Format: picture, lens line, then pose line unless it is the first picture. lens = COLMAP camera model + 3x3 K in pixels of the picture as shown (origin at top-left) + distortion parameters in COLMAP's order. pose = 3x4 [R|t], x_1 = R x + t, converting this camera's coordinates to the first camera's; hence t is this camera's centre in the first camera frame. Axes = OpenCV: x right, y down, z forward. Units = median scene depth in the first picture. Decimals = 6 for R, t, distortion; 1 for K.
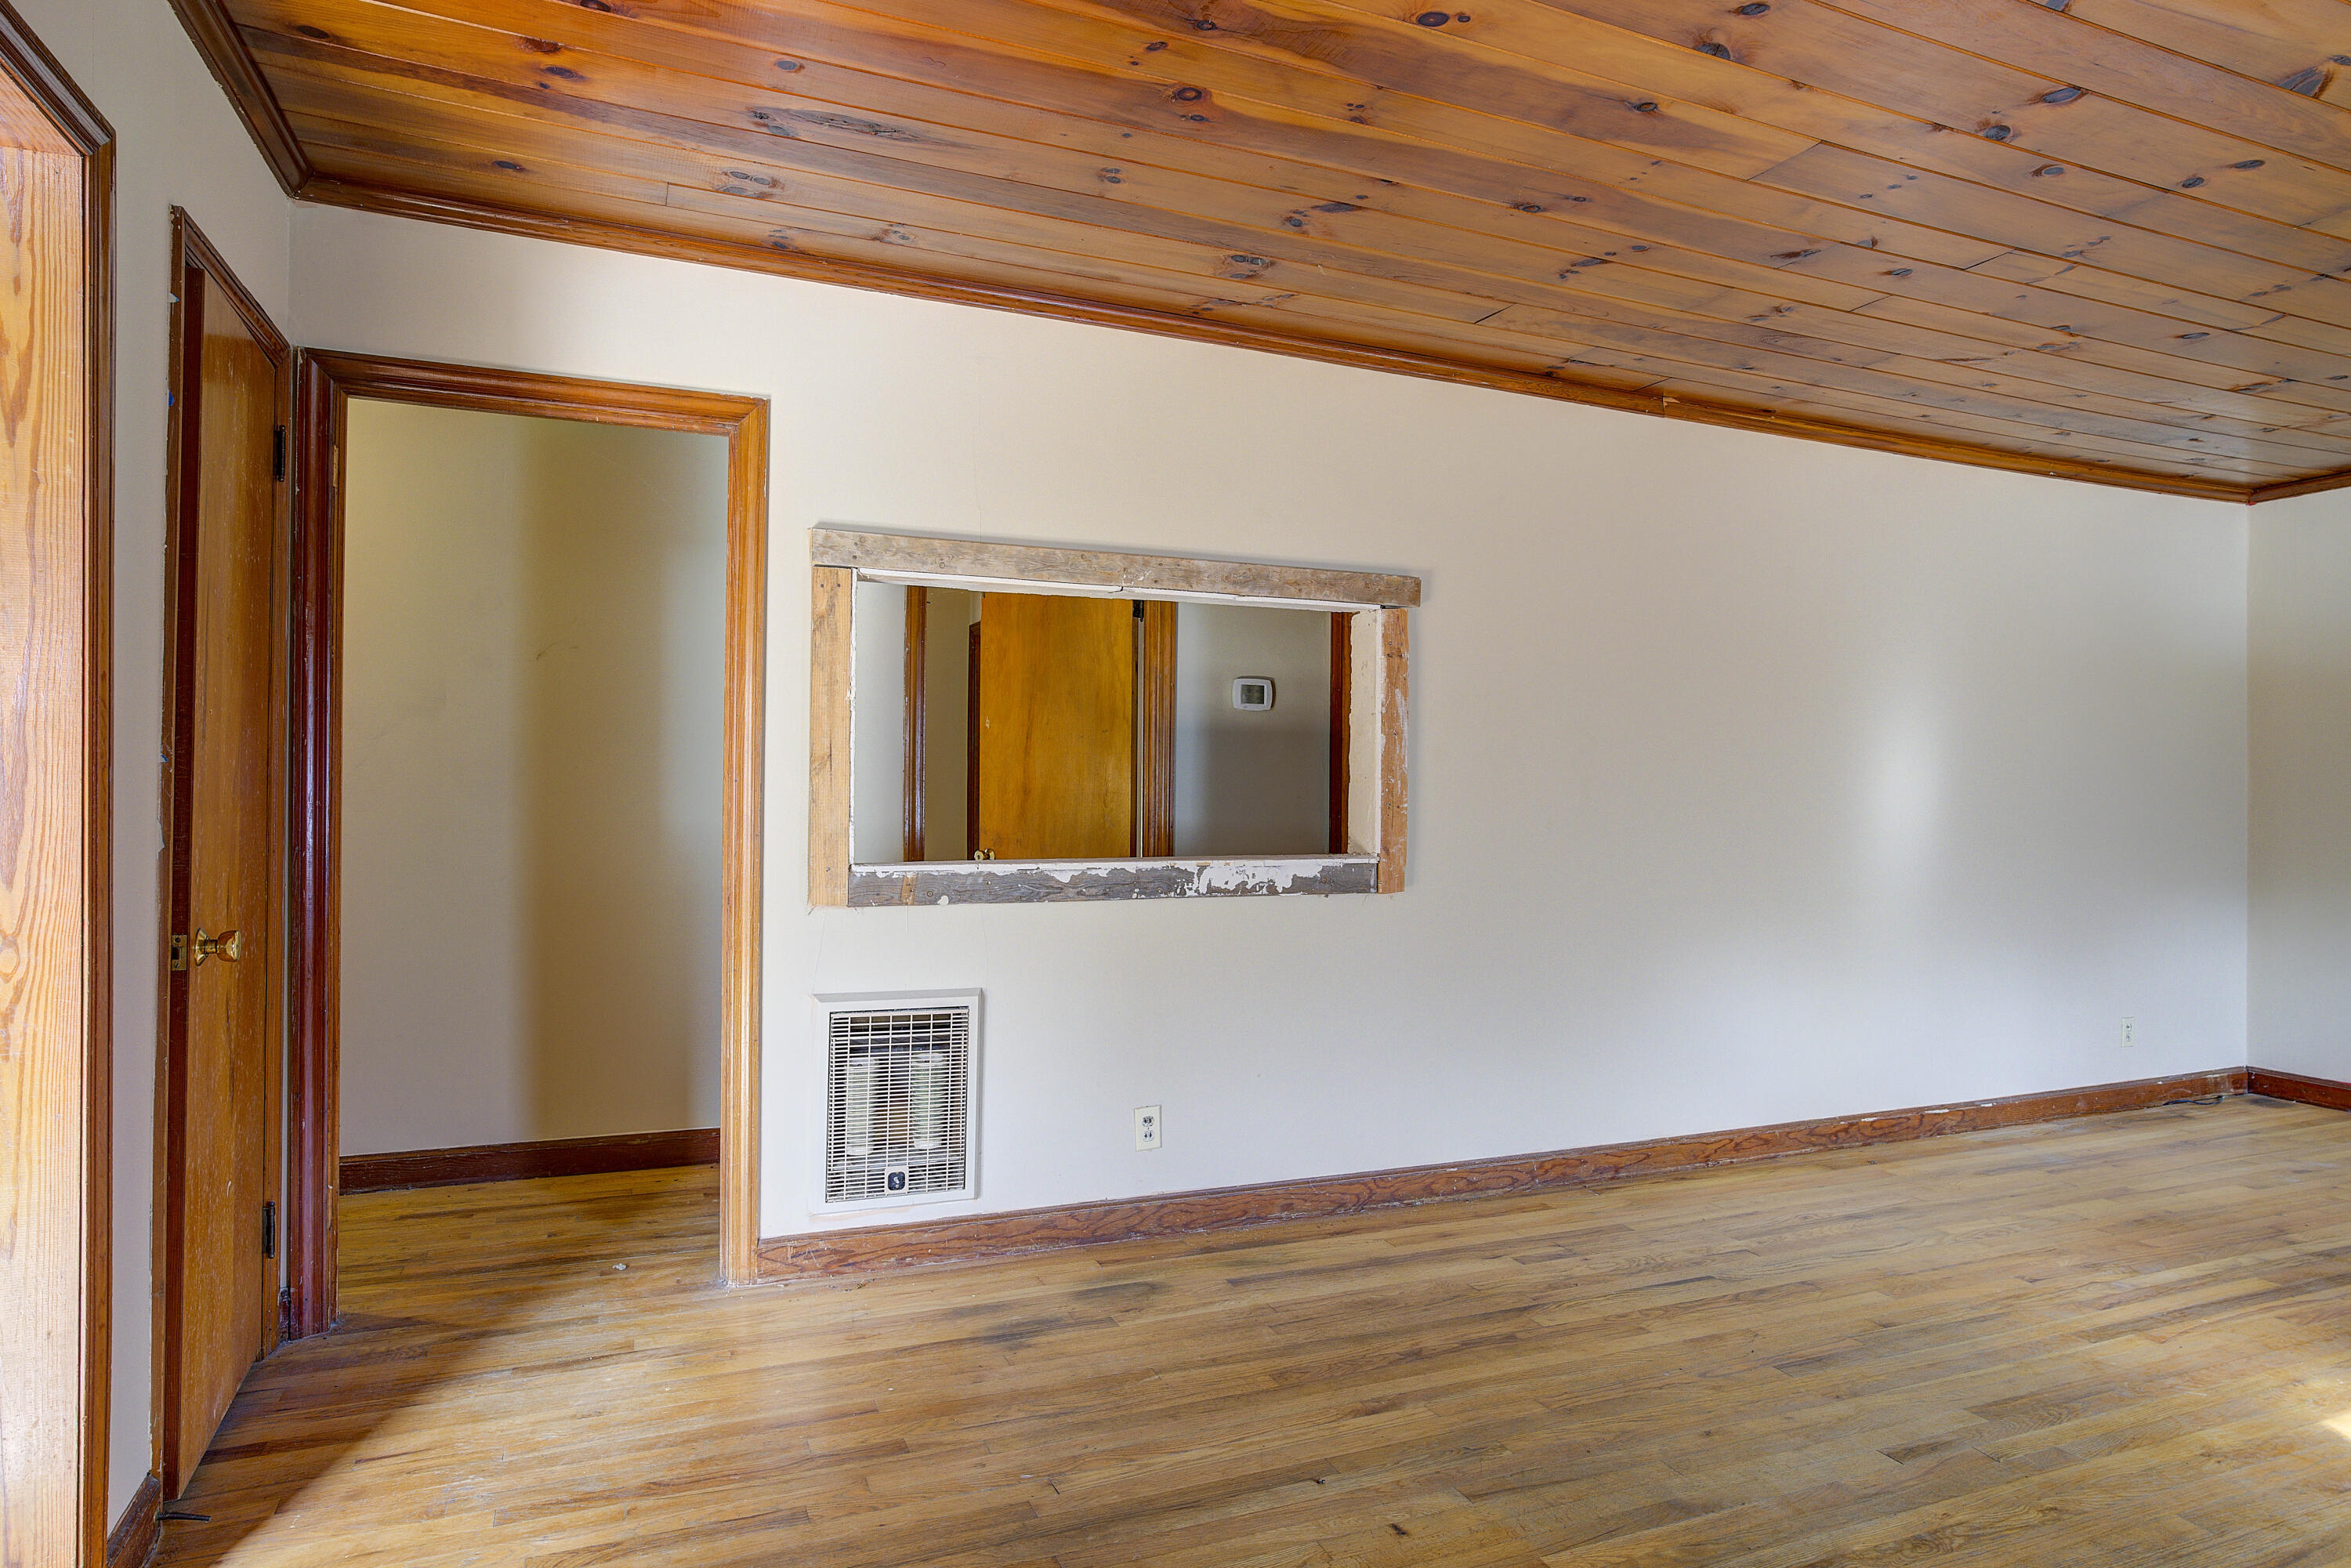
lens RADIAL K [[1342.8, 0, 1175.5], [0, 1342.8, 784.0], [0, 0, 1]] dist [-0.025761, -0.000109]
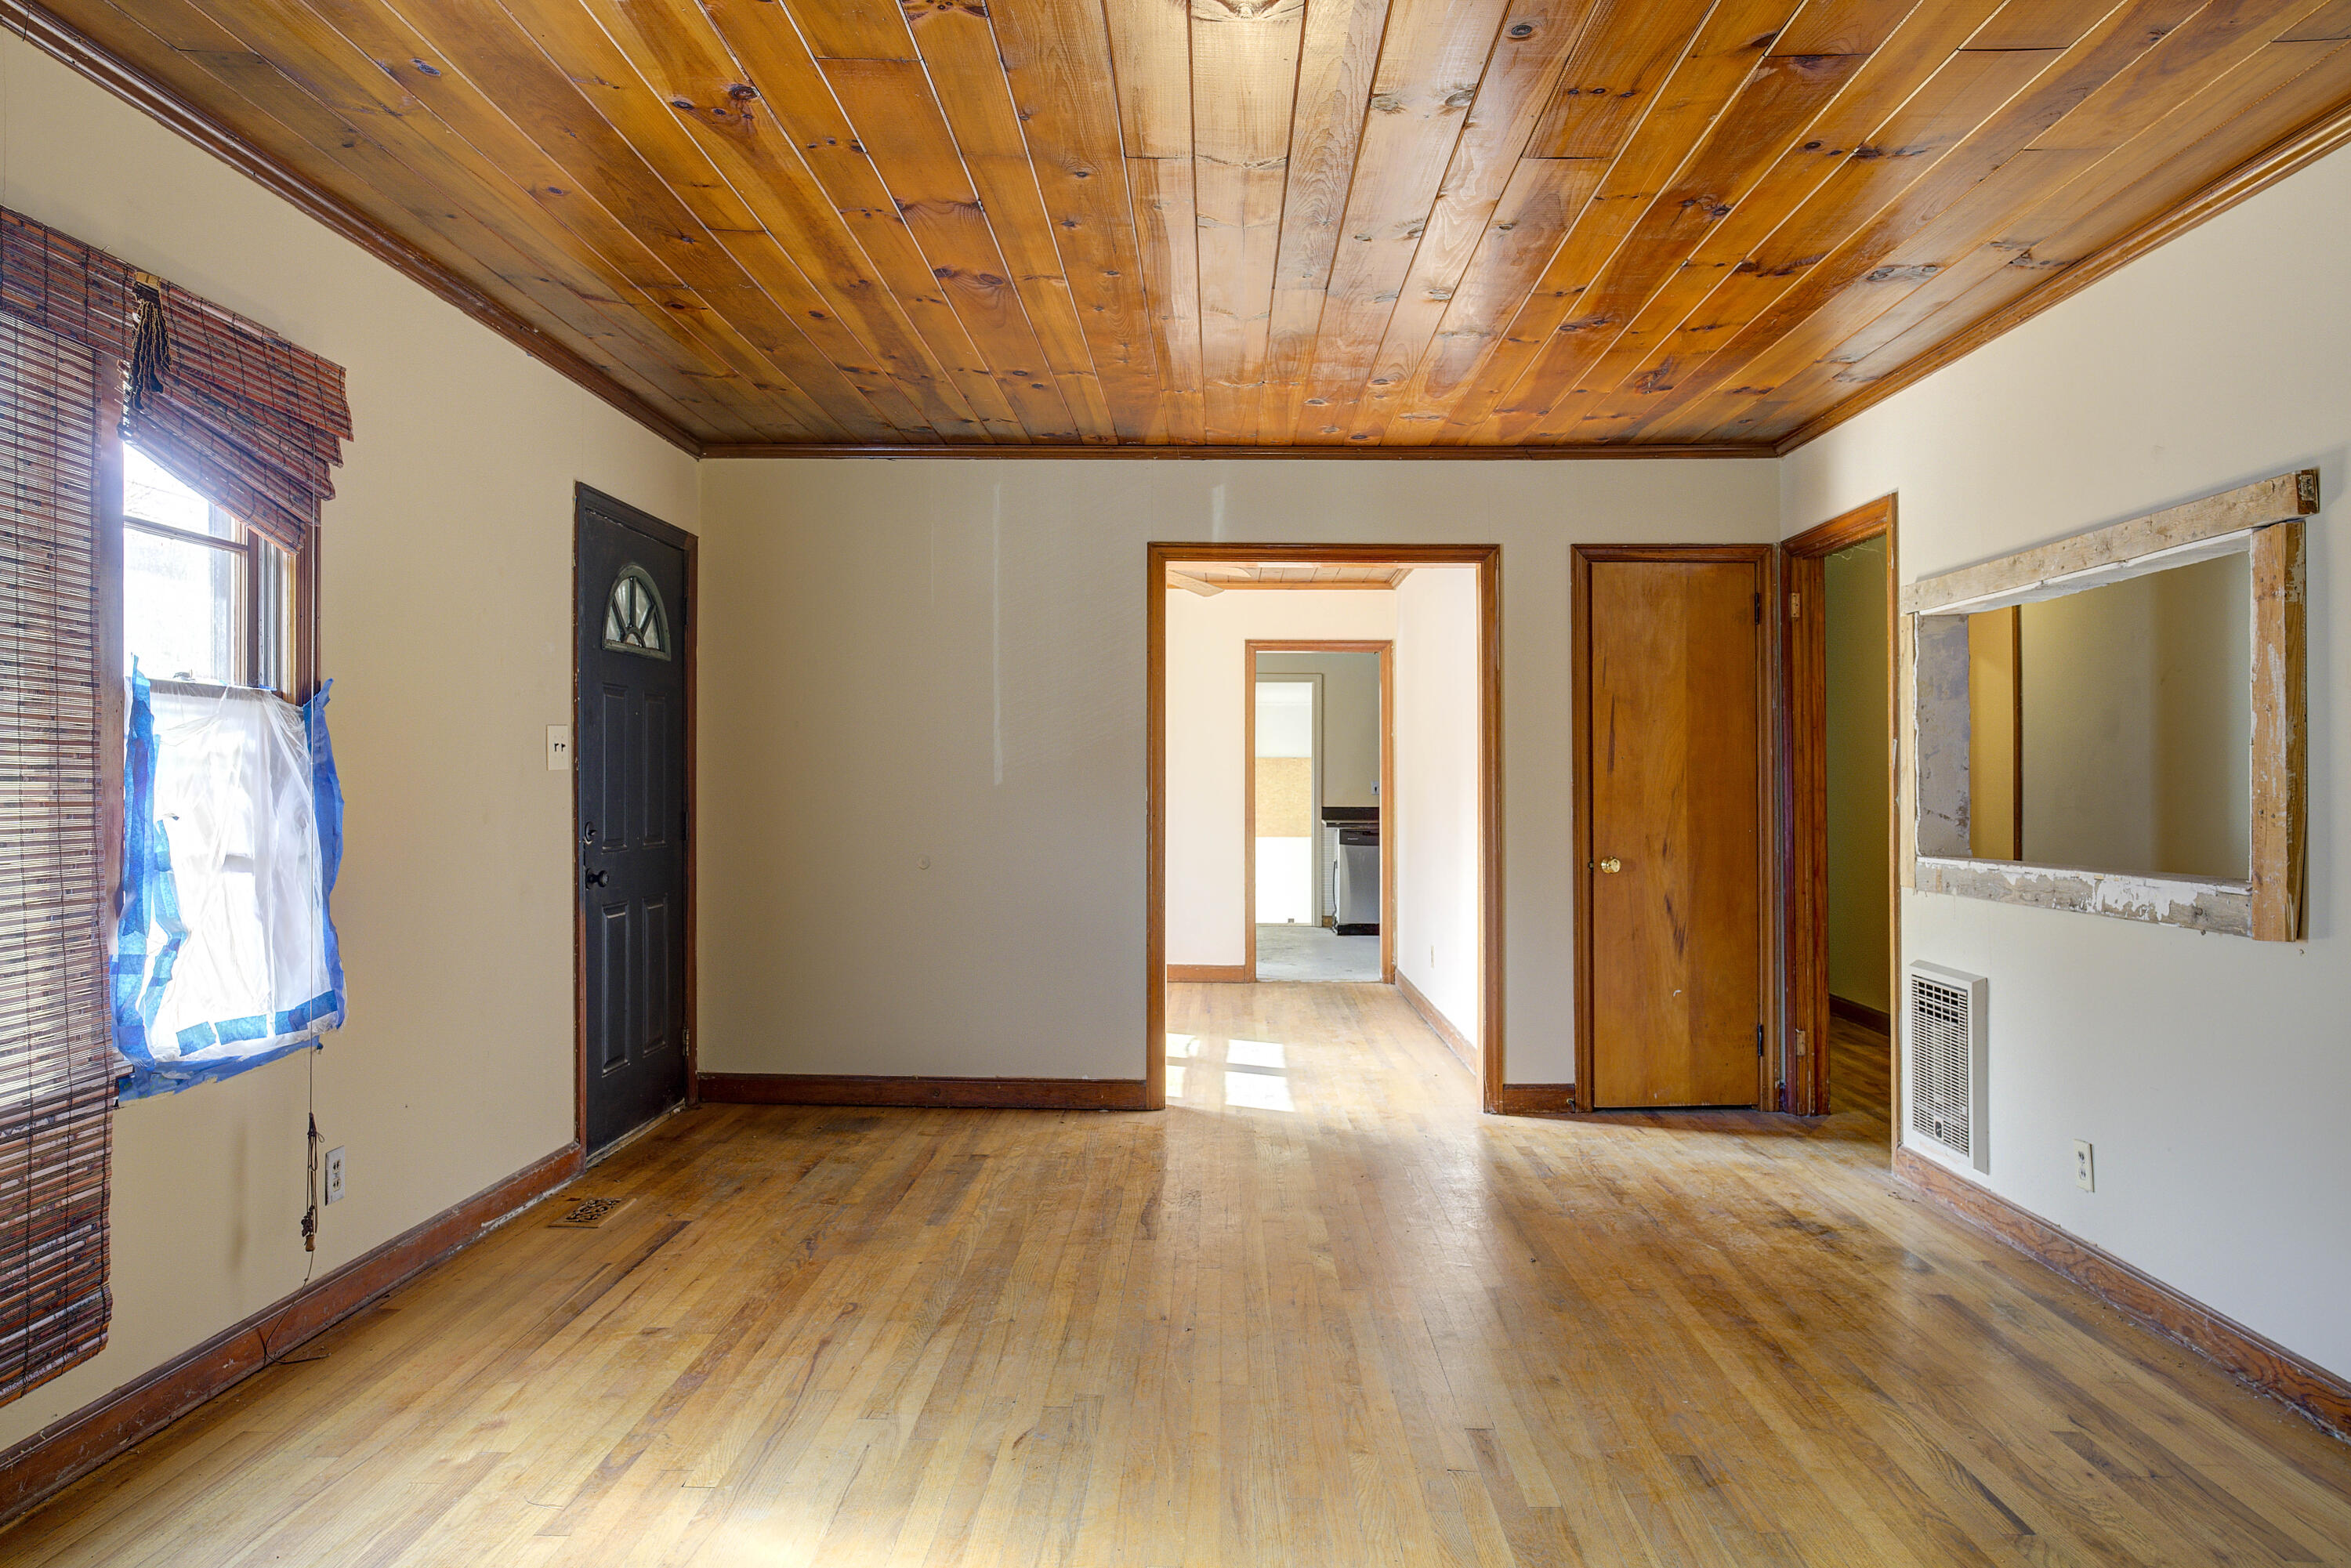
lens RADIAL K [[1417.9, 0, 1175.5], [0, 1417.9, 784.0], [0, 0, 1]] dist [-0.000655, -0.000324]
pose [[-0.396239, -0.011253, -0.918079, 1.152423], [-0.000108, 0.999925, -0.012210, 0.010466], [0.918147, -0.004739, -0.396210, 0.849522]]
